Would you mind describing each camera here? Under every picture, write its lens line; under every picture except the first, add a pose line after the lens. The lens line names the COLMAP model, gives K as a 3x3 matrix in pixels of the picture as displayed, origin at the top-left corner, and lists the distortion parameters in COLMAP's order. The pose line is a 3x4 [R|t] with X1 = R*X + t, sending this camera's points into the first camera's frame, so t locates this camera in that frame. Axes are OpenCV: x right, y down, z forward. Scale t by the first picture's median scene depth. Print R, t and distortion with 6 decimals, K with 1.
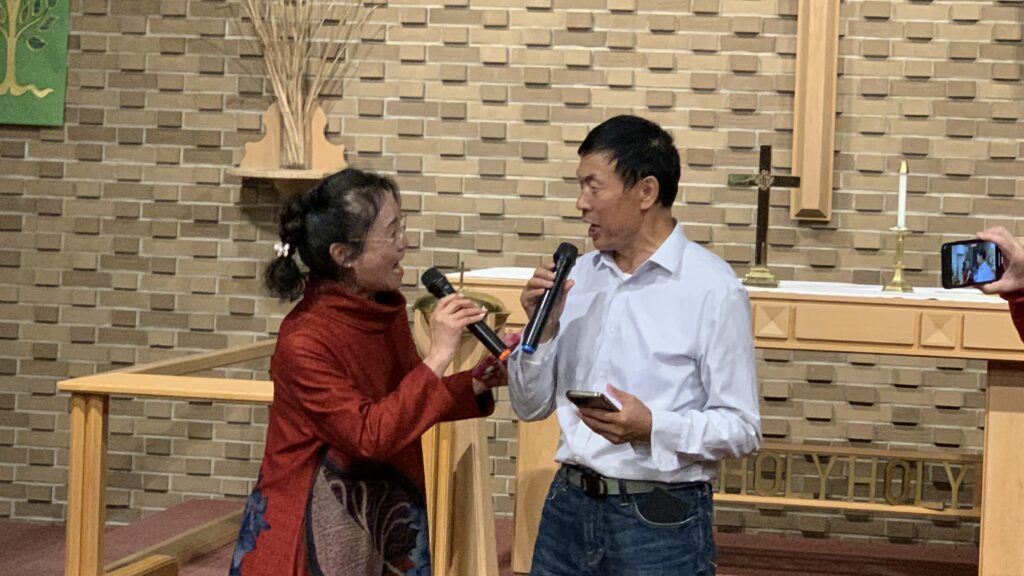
lens RADIAL K [[2453.0, 0, 512.0], [0, 2453.0, 288.0], [0, 0, 1]] dist [-0.224361, 3.715492]
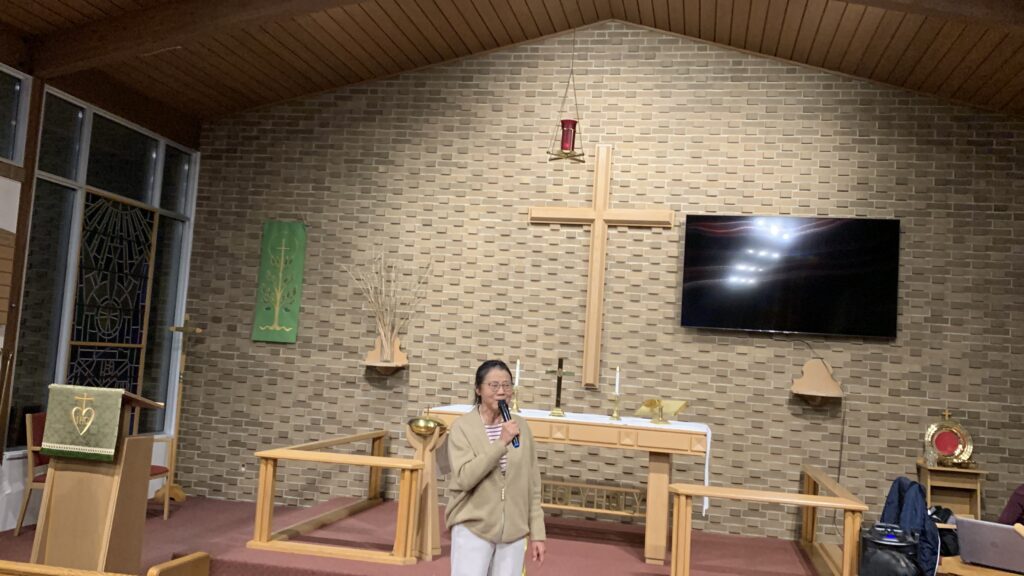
lens RADIAL K [[891.4, 0, 531.8], [0, 891.4, 291.6], [0, 0, 1]] dist [0.160610, -0.373083]
pose [[0.999640, 0.022645, -0.014378, 0.071843], [-0.024213, 0.992433, -0.120374, -0.013734], [0.011543, 0.120679, 0.992624, 0.084831]]
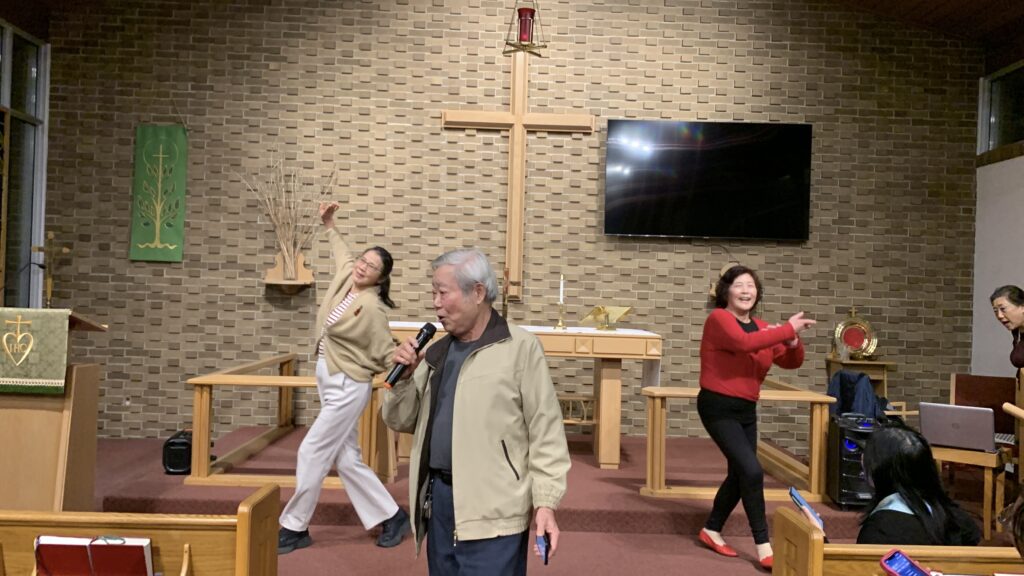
lens RADIAL K [[890.7, 0, 515.1], [0, 890.7, 288.1], [0, 0, 1]] dist [0.155462, -0.424475]
pose [[0.981629, -0.008021, 0.190633, -0.042633], [0.016102, 0.999034, -0.040879, -0.003320], [-0.190121, 0.043197, 0.980810, 0.133639]]
